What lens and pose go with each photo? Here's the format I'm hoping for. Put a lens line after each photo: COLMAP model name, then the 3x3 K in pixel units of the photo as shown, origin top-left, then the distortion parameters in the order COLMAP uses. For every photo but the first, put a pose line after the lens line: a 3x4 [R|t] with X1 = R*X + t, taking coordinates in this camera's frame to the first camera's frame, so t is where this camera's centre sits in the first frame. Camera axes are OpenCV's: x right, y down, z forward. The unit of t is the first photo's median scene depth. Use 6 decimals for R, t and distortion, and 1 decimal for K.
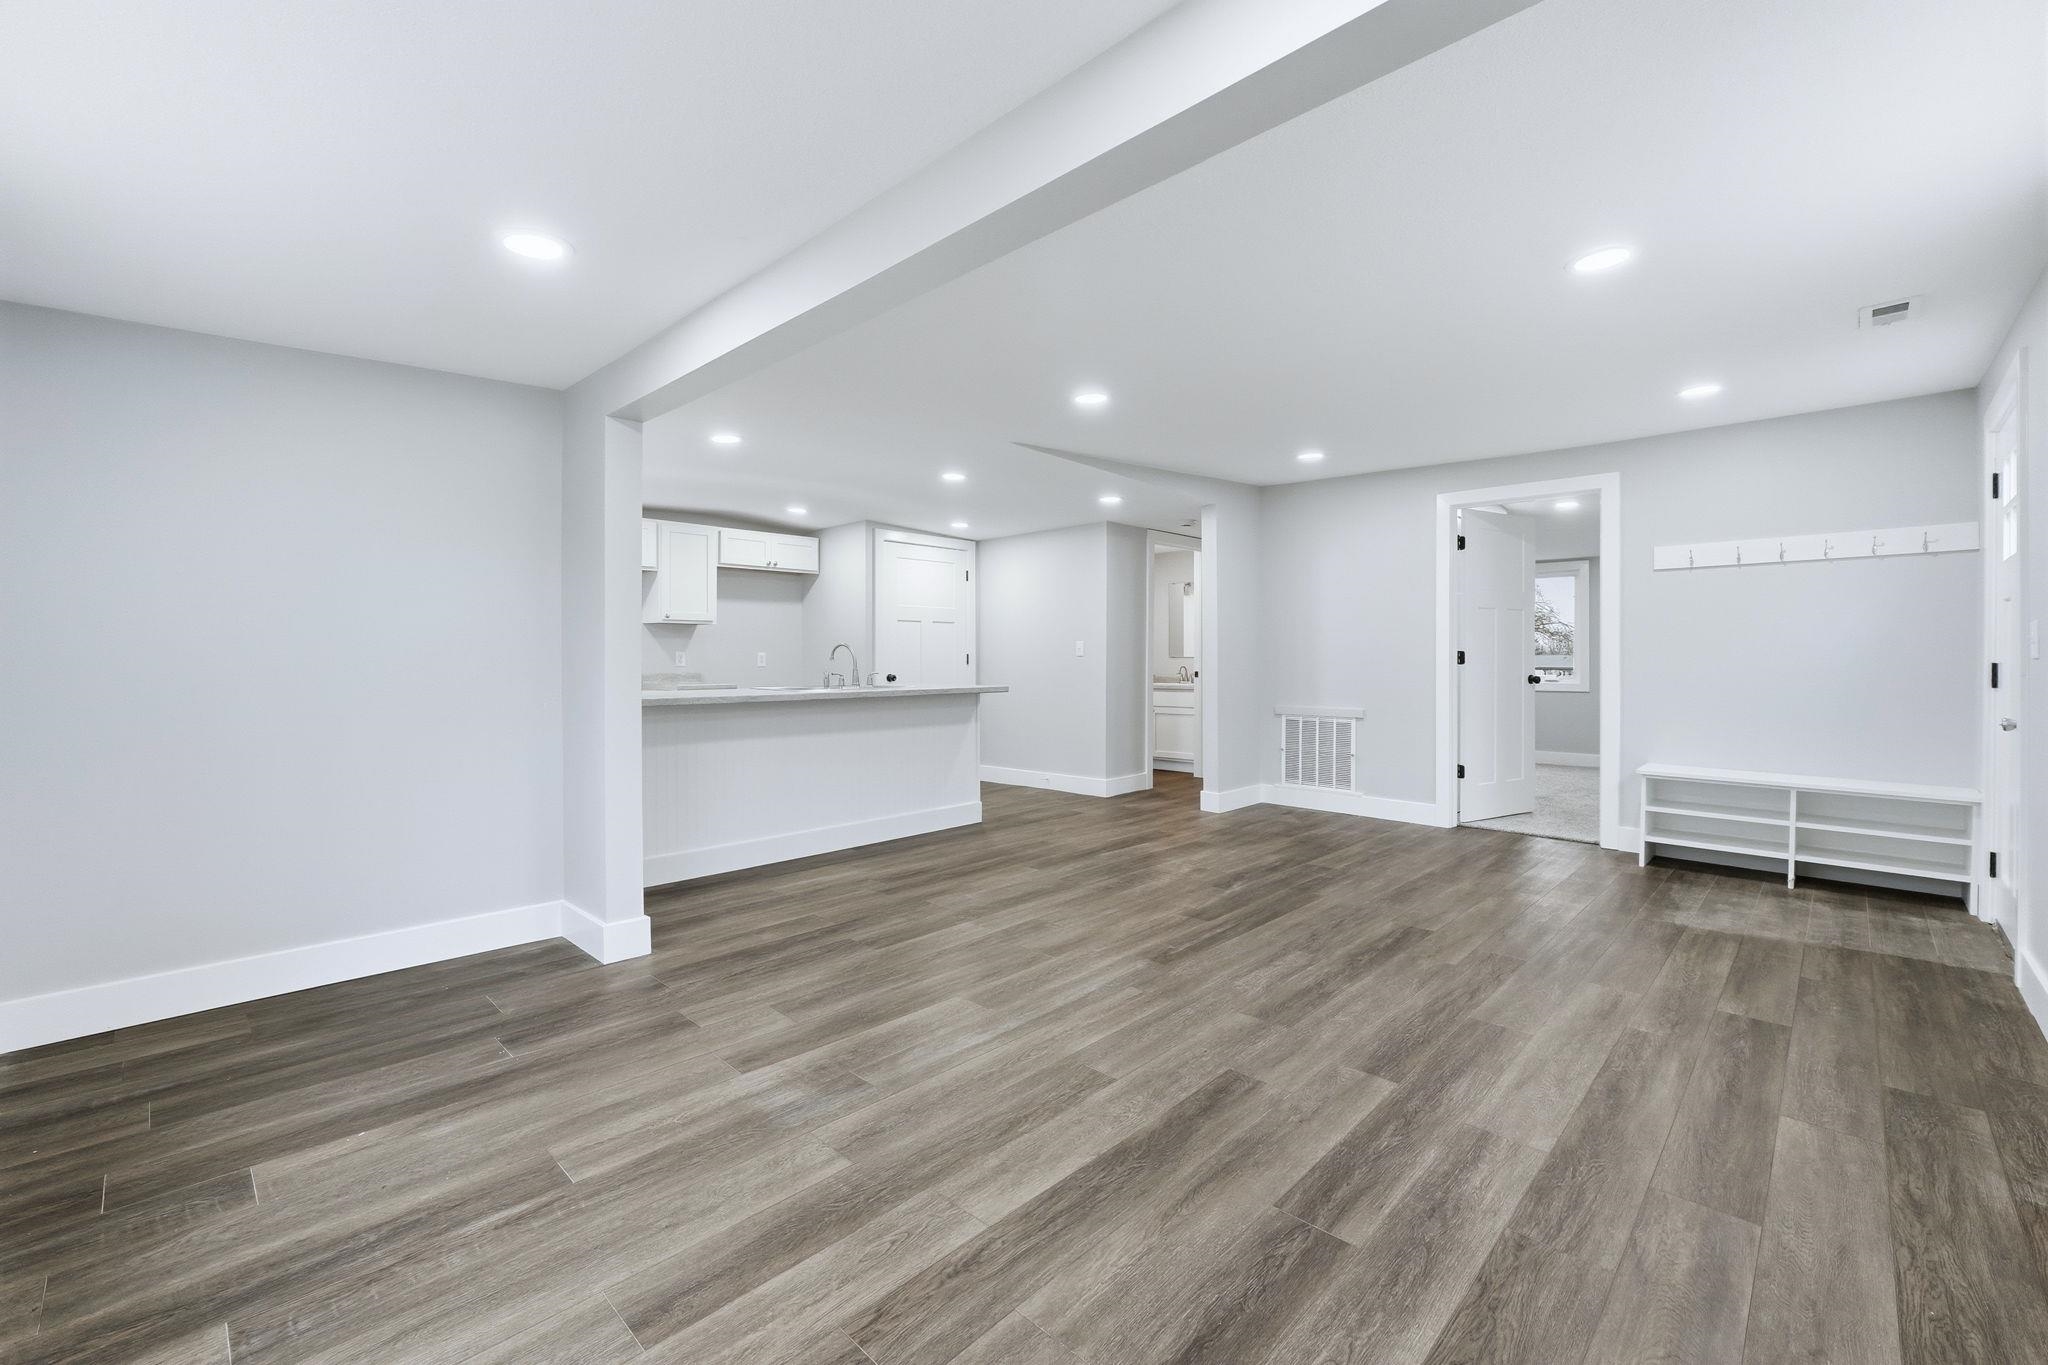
lens RADIAL K [[854.5, 0, 1024.4], [0, 854.5, 663.1], [0, 0, 1]] dist [-0.023008, 0.006580]
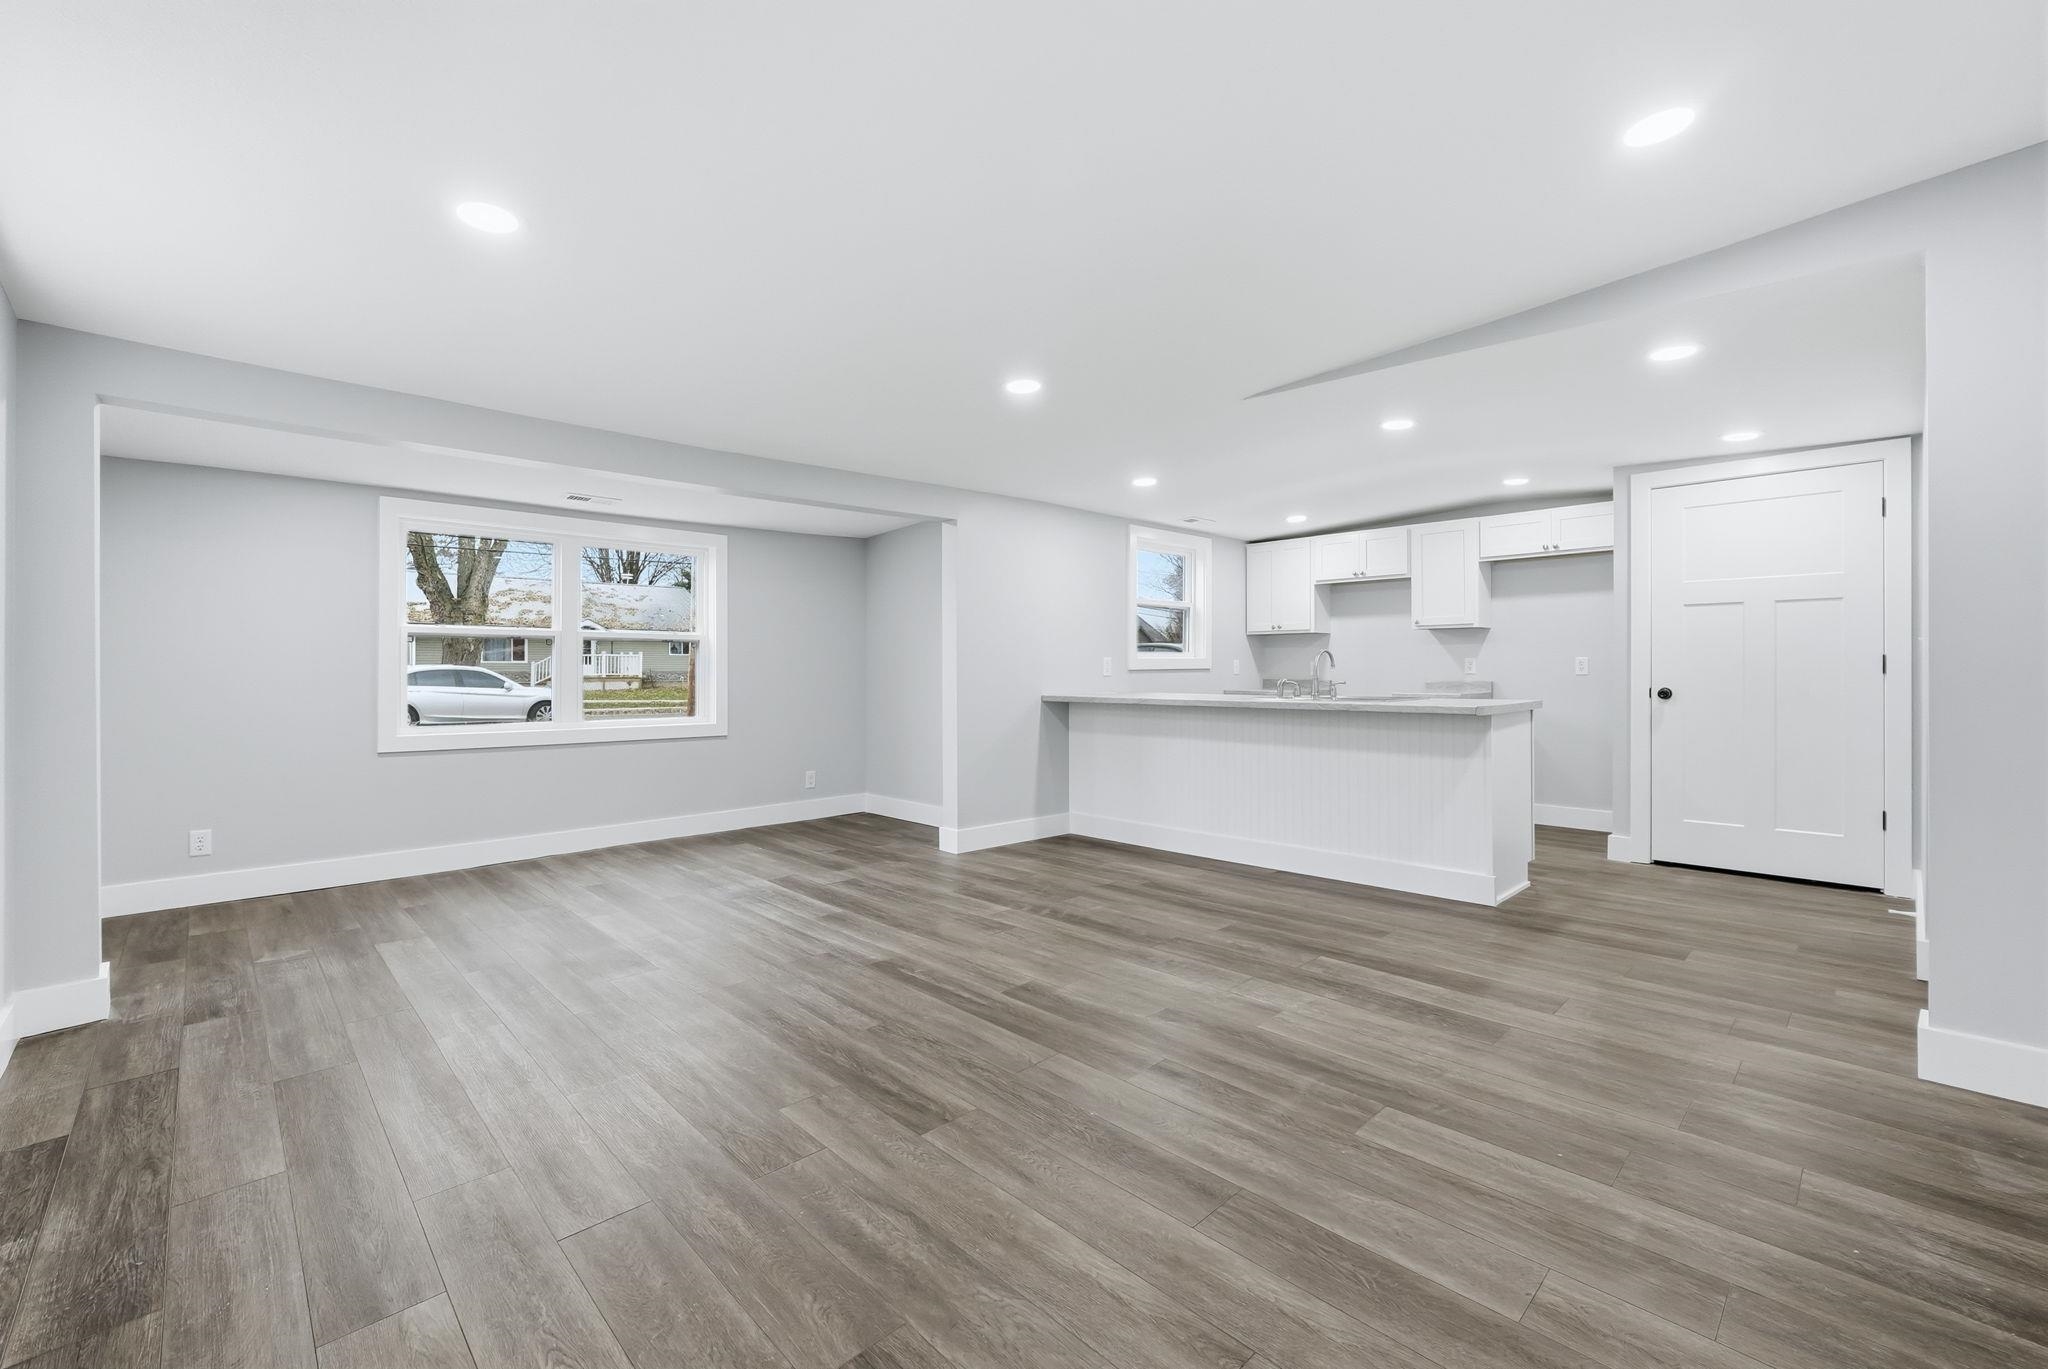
lens RADIAL K [[854.5, 0, 1024.4], [0, 854.5, 665.1], [0, 0, 1]] dist [-0.023008, 0.006580]
pose [[-0.029030, -0.001957, -0.999577, 1.054886], [-0.001379, 0.999997, -0.001917, -0.006172], [0.999578, 0.001322, -0.029033, 1.078004]]
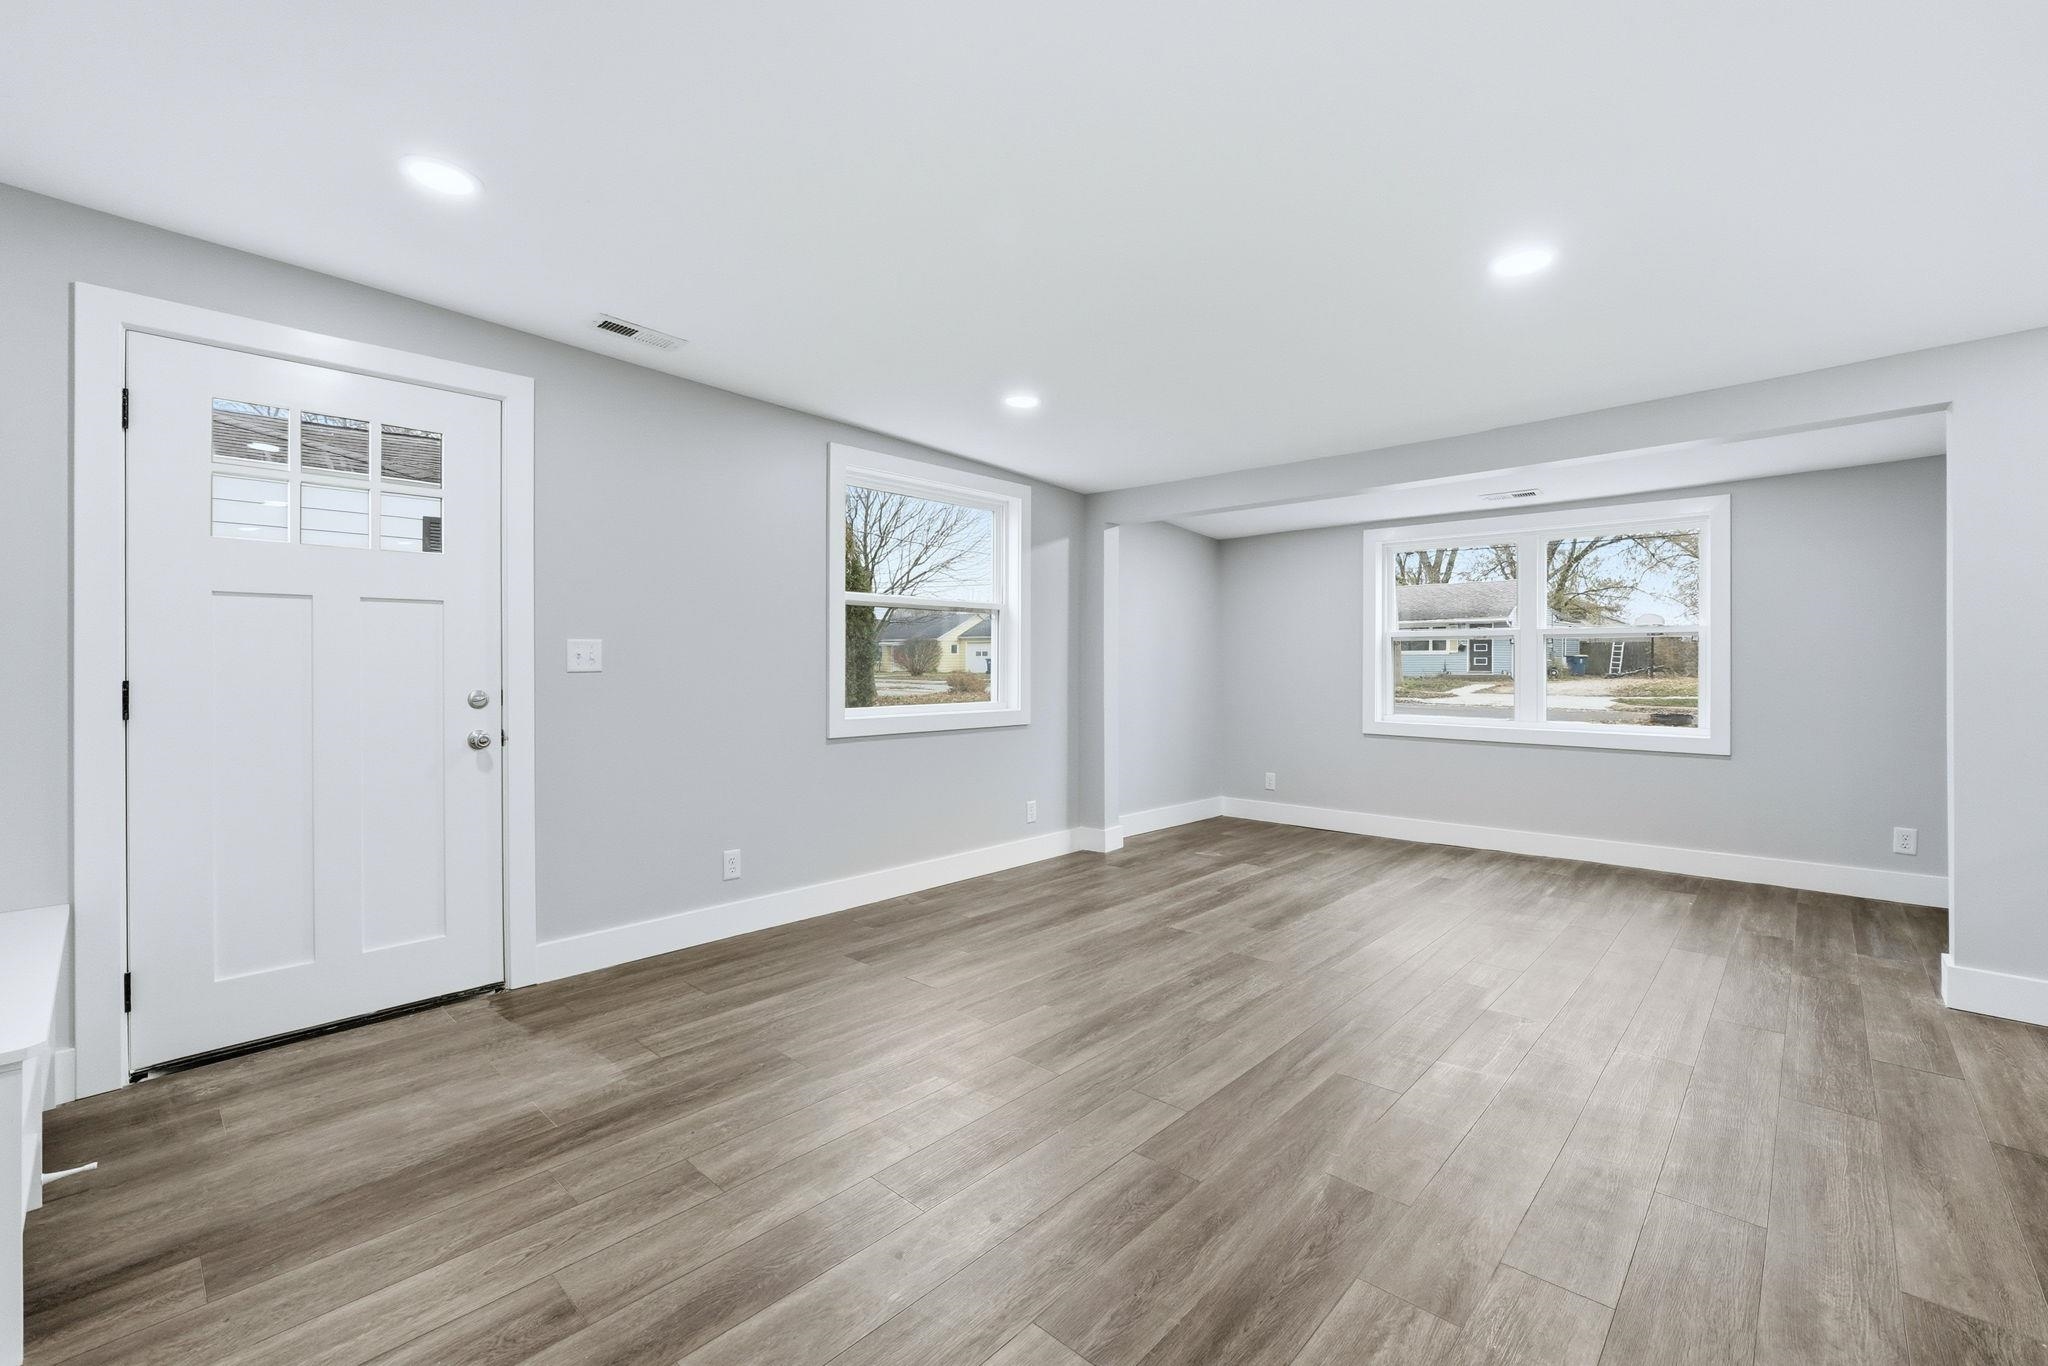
lens RADIAL K [[863.7, 0, 1019.9], [0, 863.7, 654.0], [0, 0, 1]] dist [-0.022914, 0.005721]
pose [[-0.999833, 0.001794, -0.018178, 0.485244], [0.001950, 0.999961, -0.008558, -0.014216], [0.018162, -0.008592, -0.999798, 1.708230]]
